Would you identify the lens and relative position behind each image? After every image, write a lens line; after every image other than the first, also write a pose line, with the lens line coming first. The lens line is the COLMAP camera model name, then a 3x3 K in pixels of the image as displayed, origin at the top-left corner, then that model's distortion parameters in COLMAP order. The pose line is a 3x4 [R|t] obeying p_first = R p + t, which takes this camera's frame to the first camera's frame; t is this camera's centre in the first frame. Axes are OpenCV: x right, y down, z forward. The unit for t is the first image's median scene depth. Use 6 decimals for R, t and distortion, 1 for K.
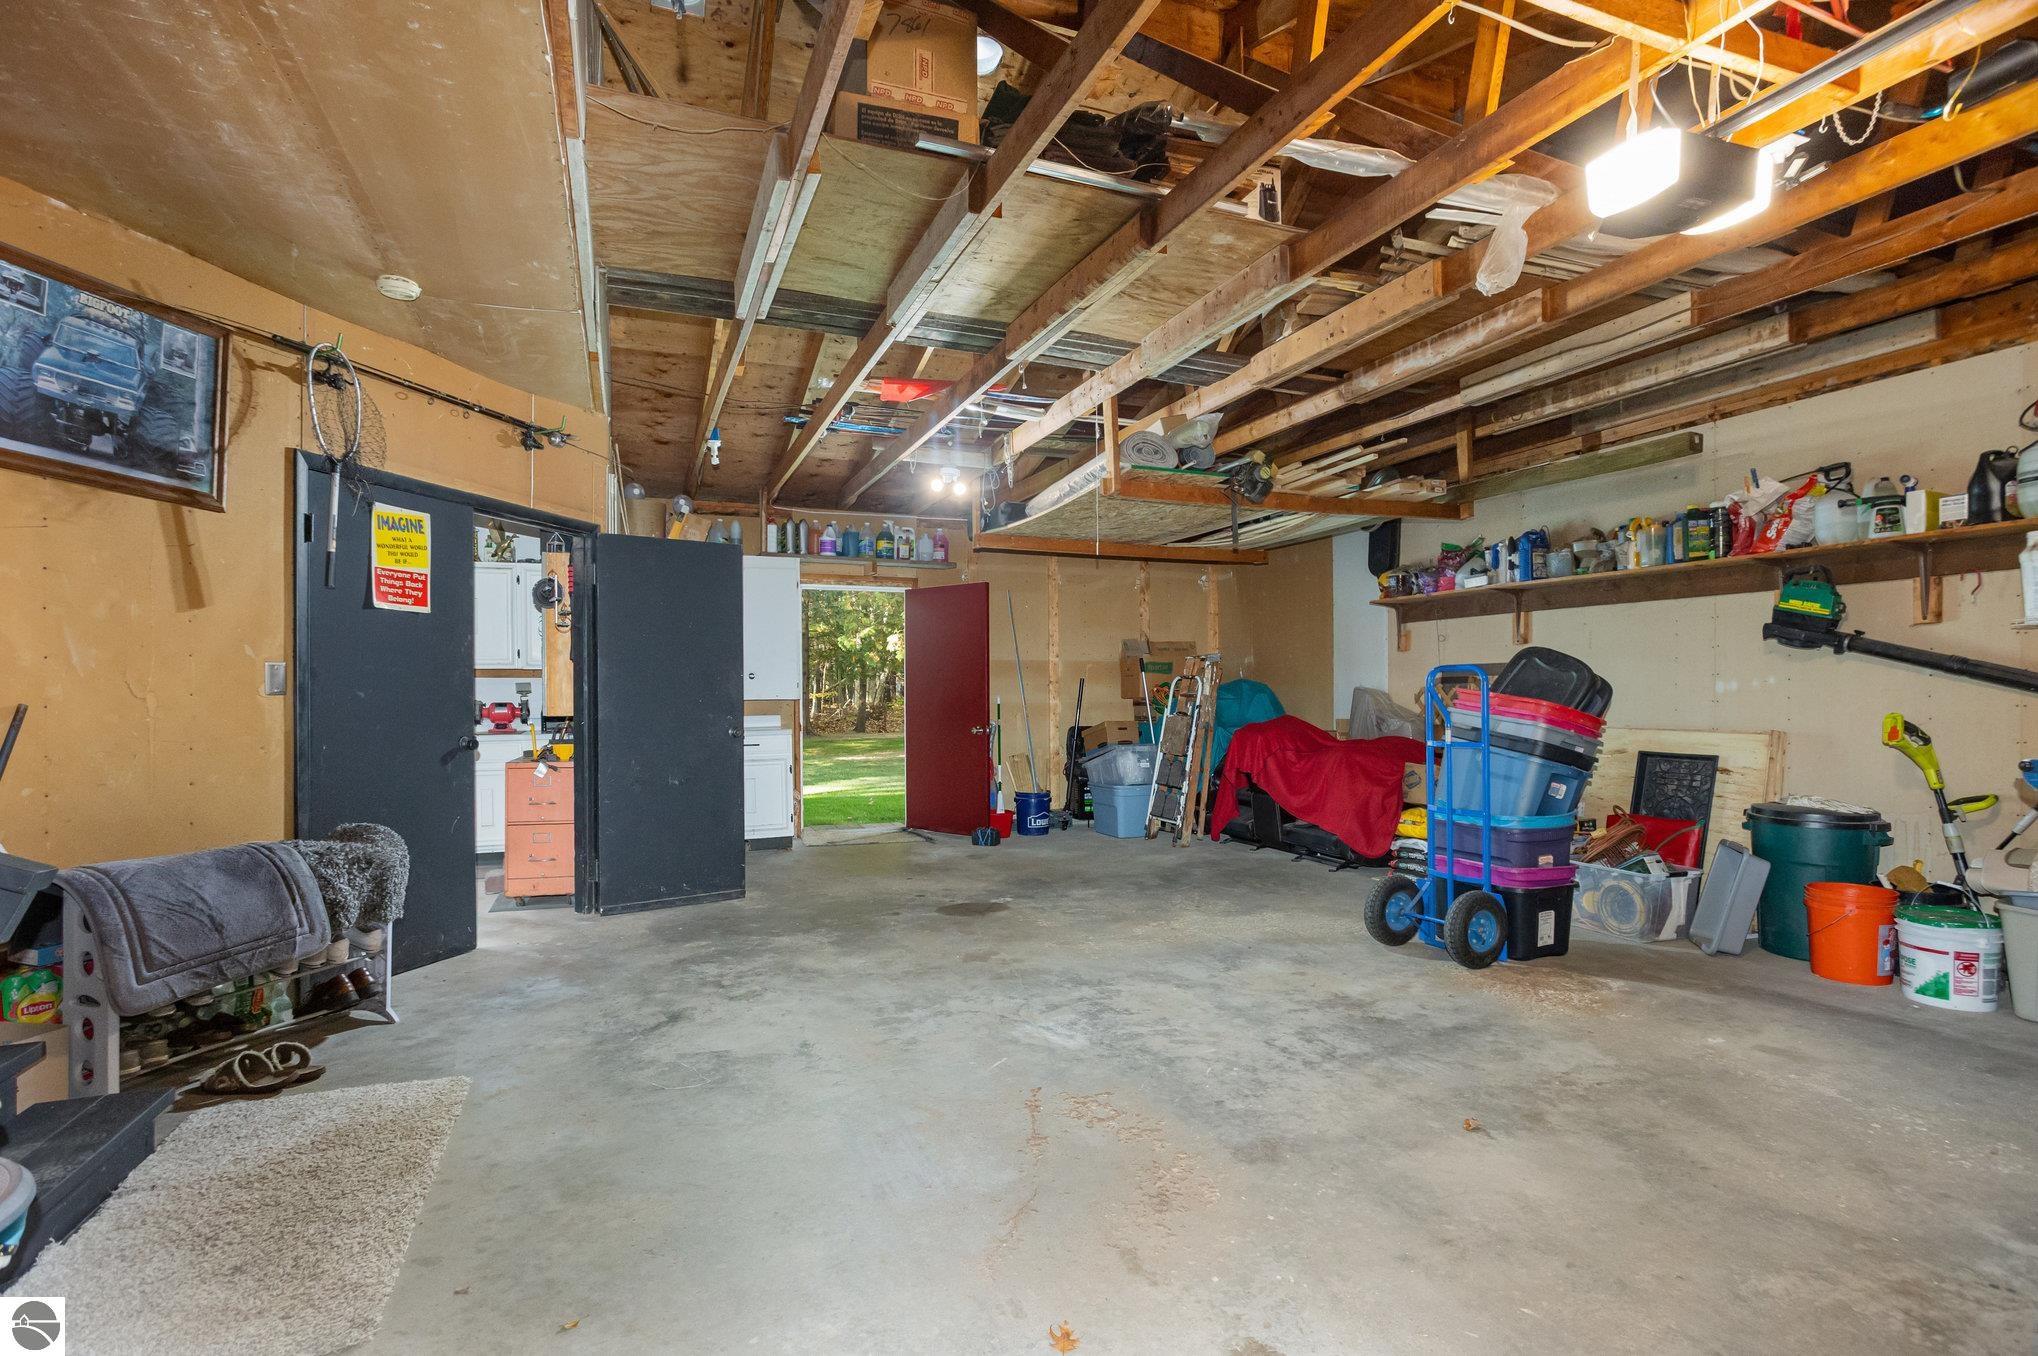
lens RADIAL K [[1025.9, 0, 1019.0], [0, 1025.9, 678.0], [0, 0, 1]] dist [-0.000982, -0.000118]
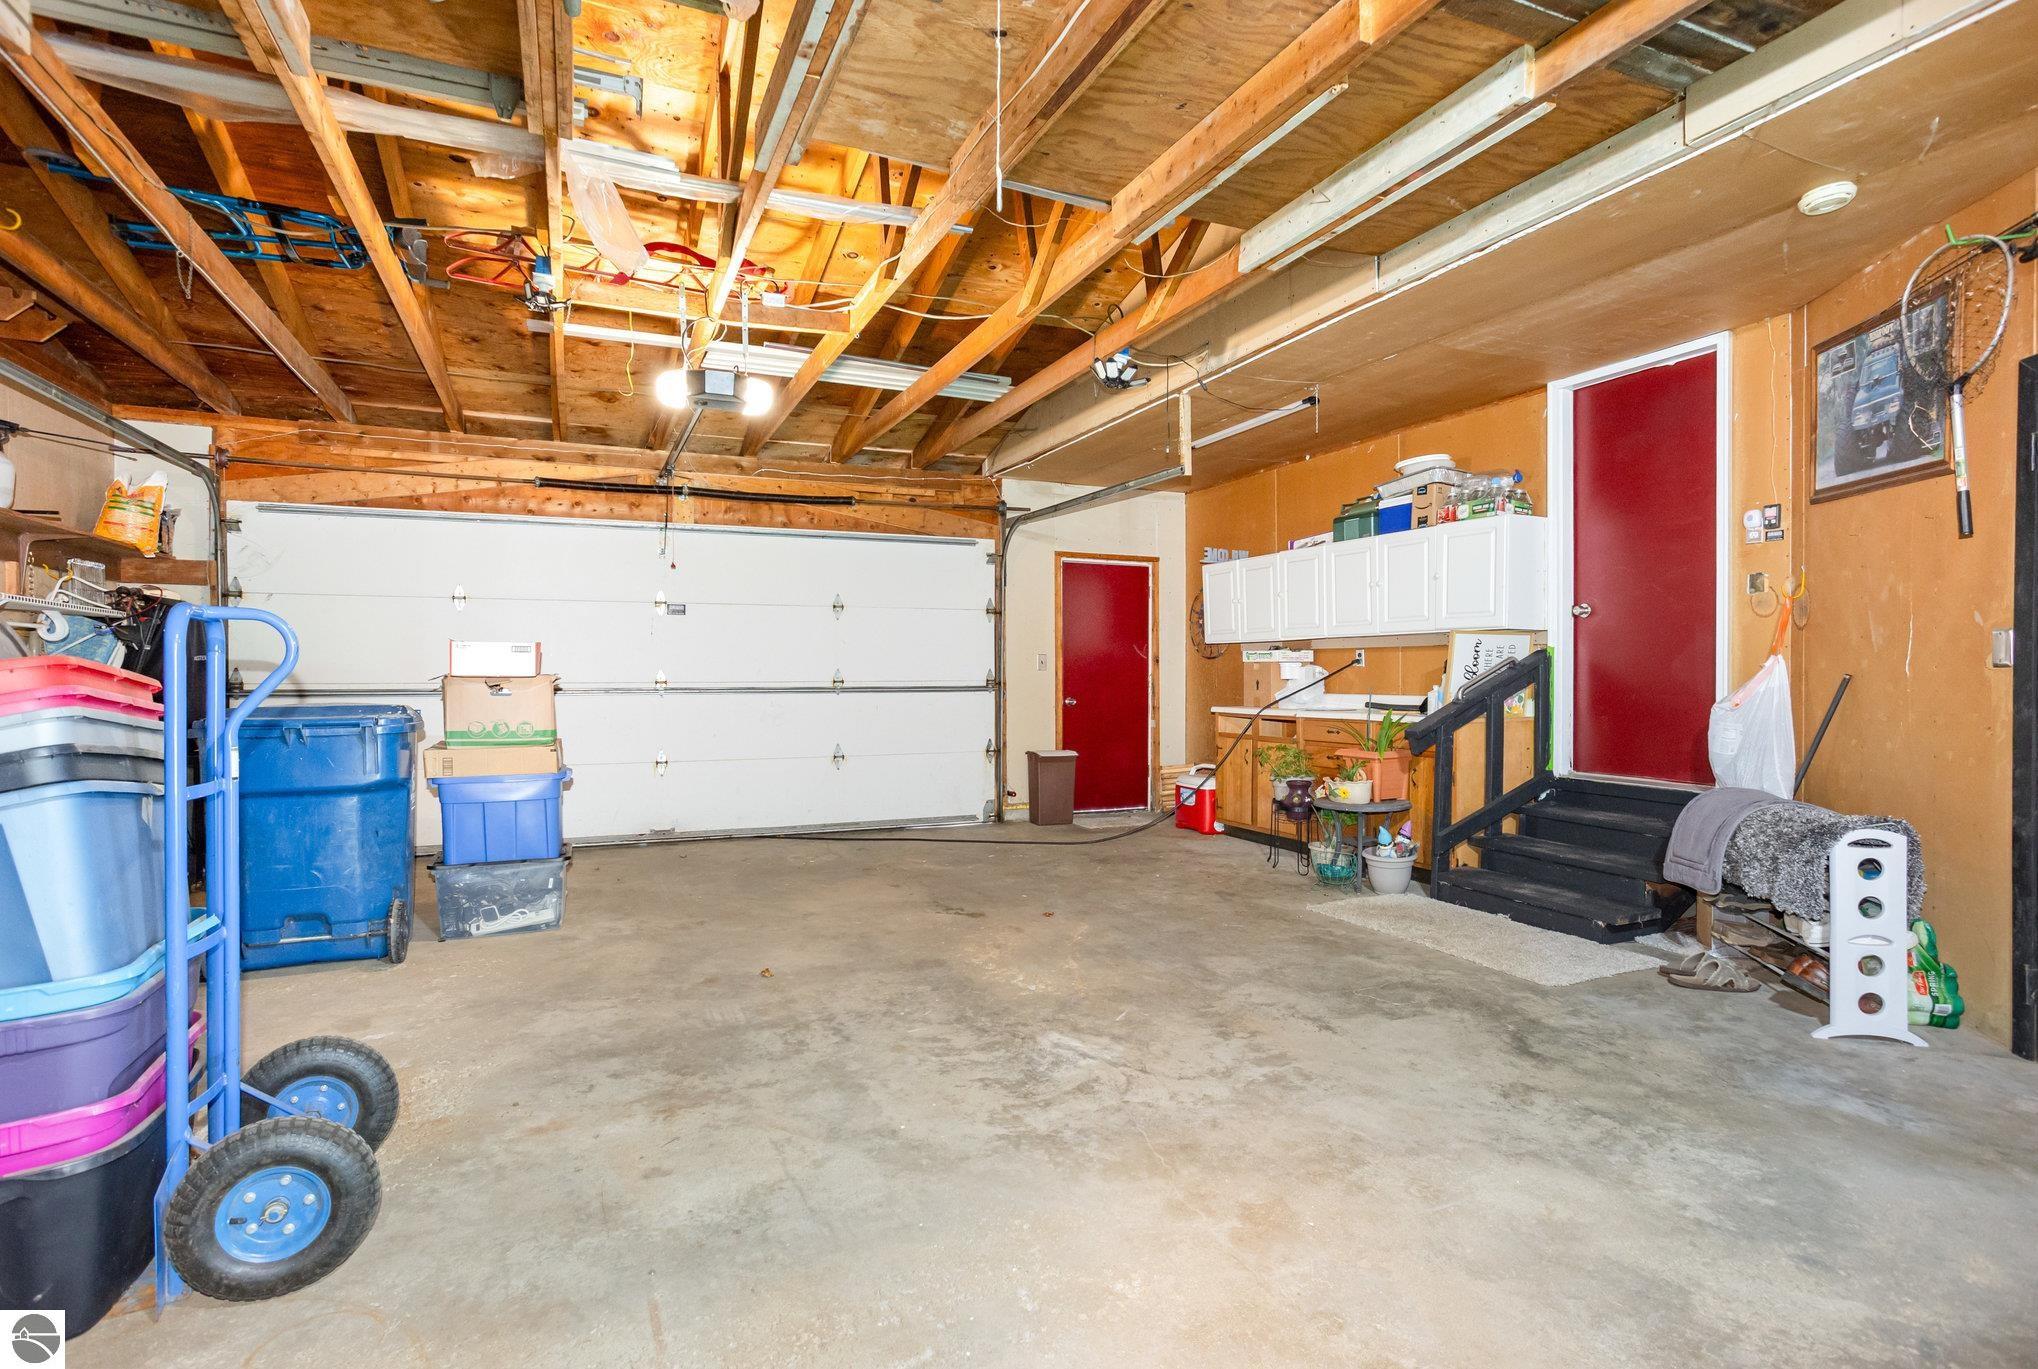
lens RADIAL K [[1026.7, 0, 1019.0], [0, 1026.7, 684.5], [0, 0, 1]] dist [-0.062105, 0.041616]
pose [[-0.998966, 0.002818, -0.045380, 0.119333], [0.002791, 0.999996, 0.000666, 0.028438], [0.045382, 0.000539, -0.998970, 1.829282]]
